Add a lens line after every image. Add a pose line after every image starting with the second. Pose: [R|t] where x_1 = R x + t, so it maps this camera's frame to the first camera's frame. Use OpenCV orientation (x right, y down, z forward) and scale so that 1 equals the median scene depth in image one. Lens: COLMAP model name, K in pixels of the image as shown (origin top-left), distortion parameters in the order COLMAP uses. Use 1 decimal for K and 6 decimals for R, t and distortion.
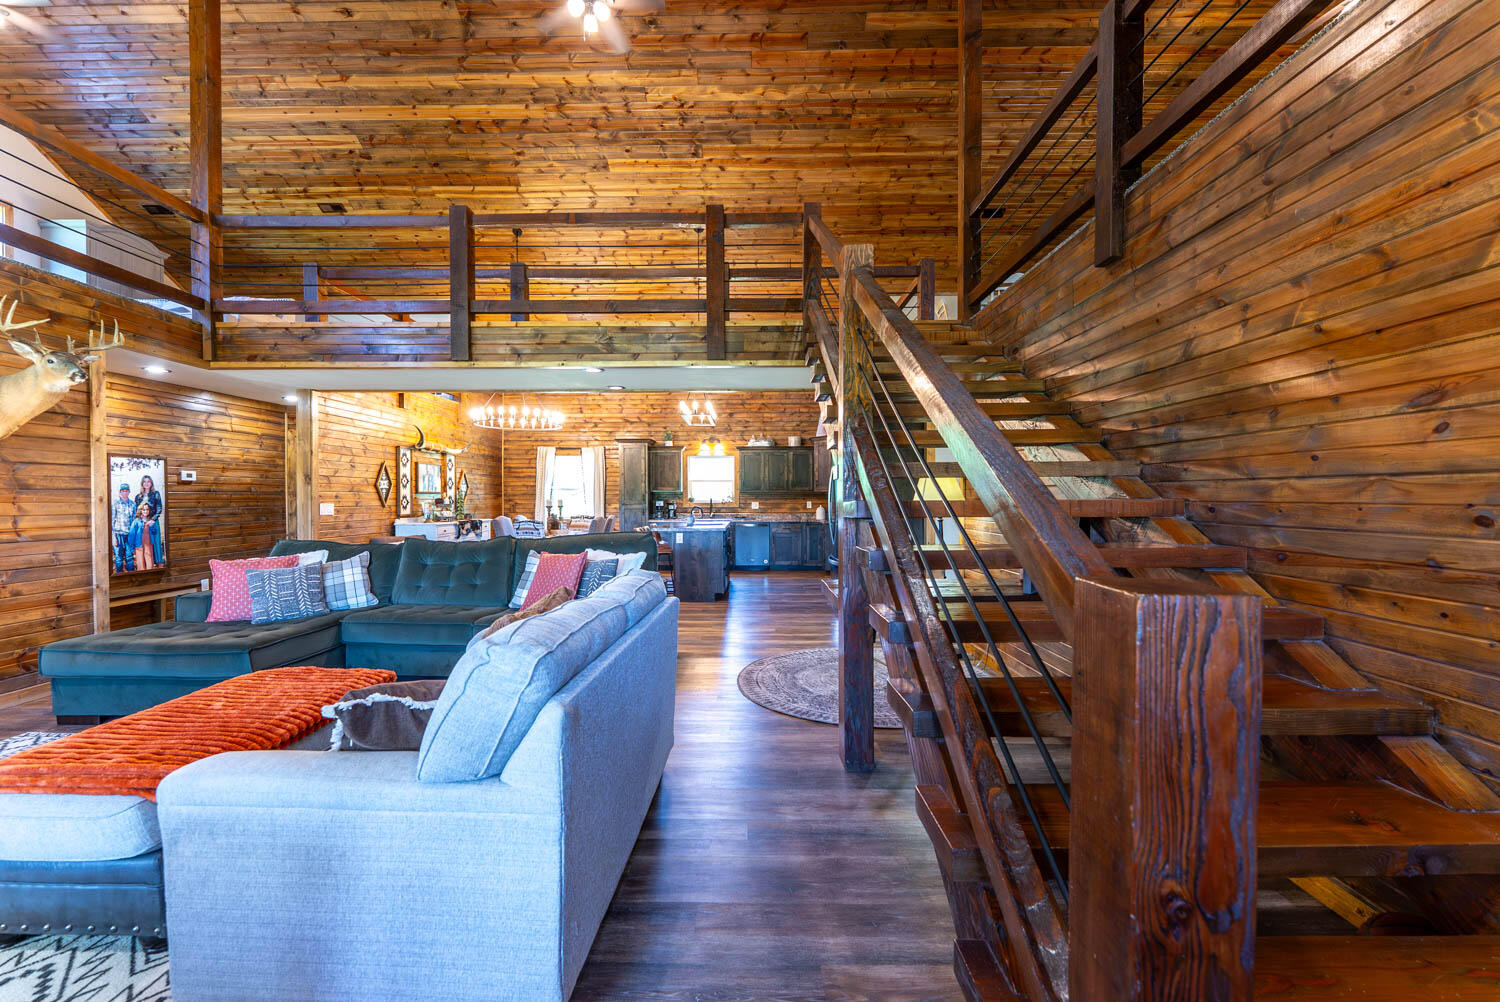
lens RADIAL K [[603.9, 0, 747.2], [0, 603.9, 500.3], [0, 0, 1]] dist [0.001451, -0.000770]
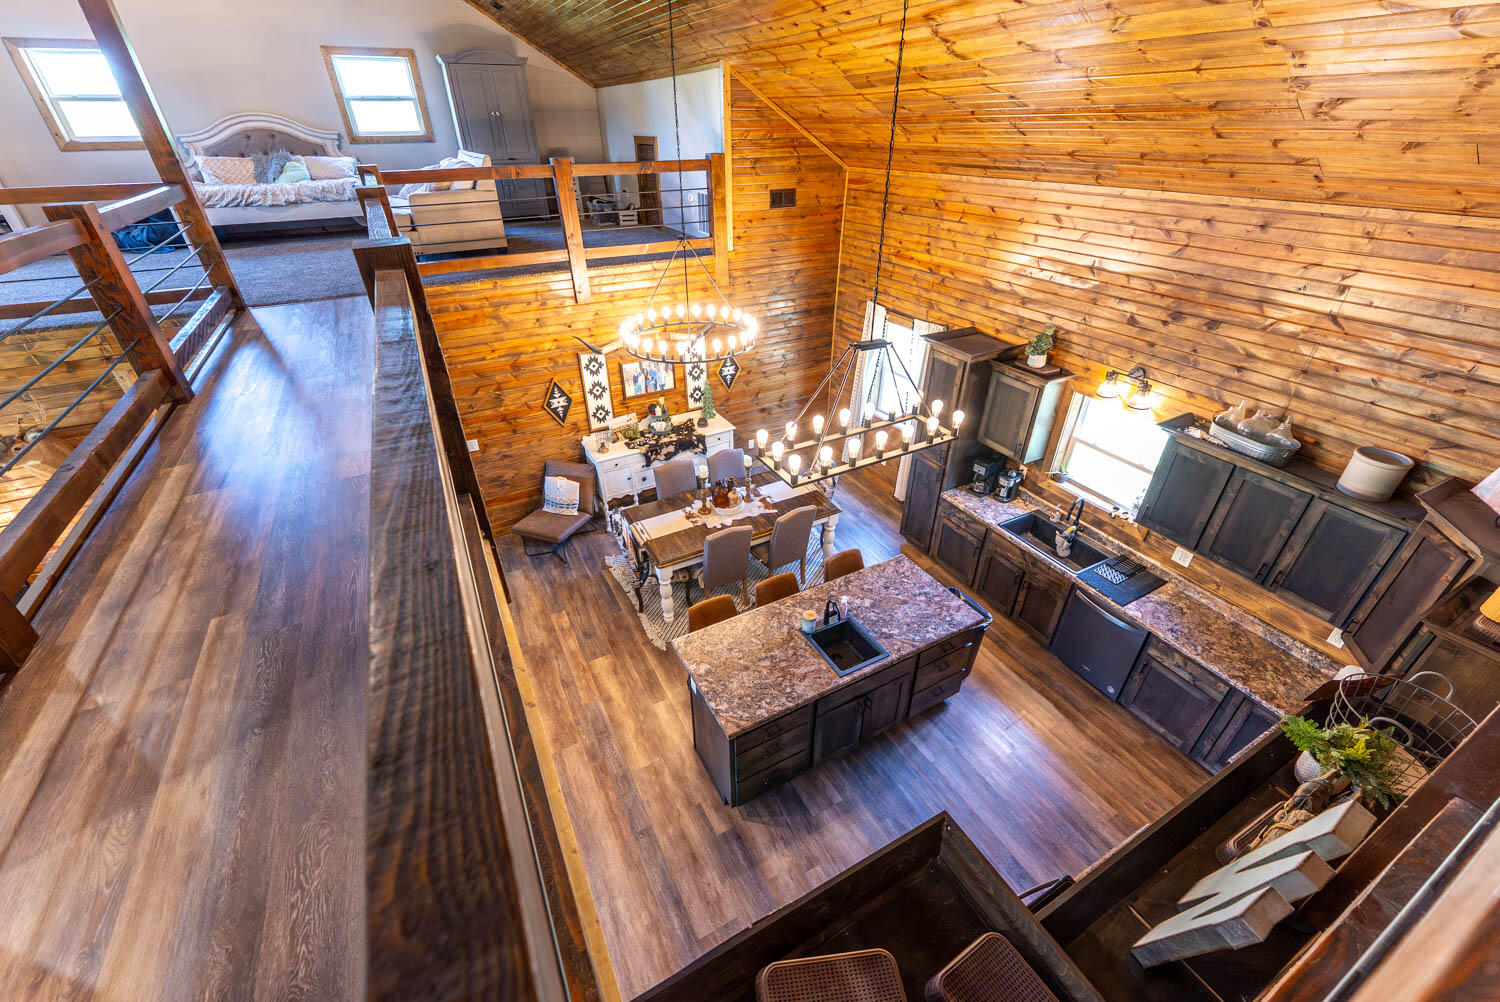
lens RADIAL K [[603.9, 0, 750.8], [0, 603.9, 504.1], [0, 0, 1]] dist [0.001451, -0.000770]
pose [[0.466519, 0.471278, -0.748503, 0.175819], [-0.000812, 0.846462, 0.532449, -0.252355], [0.884511, -0.247790, 0.395274, 0.590965]]
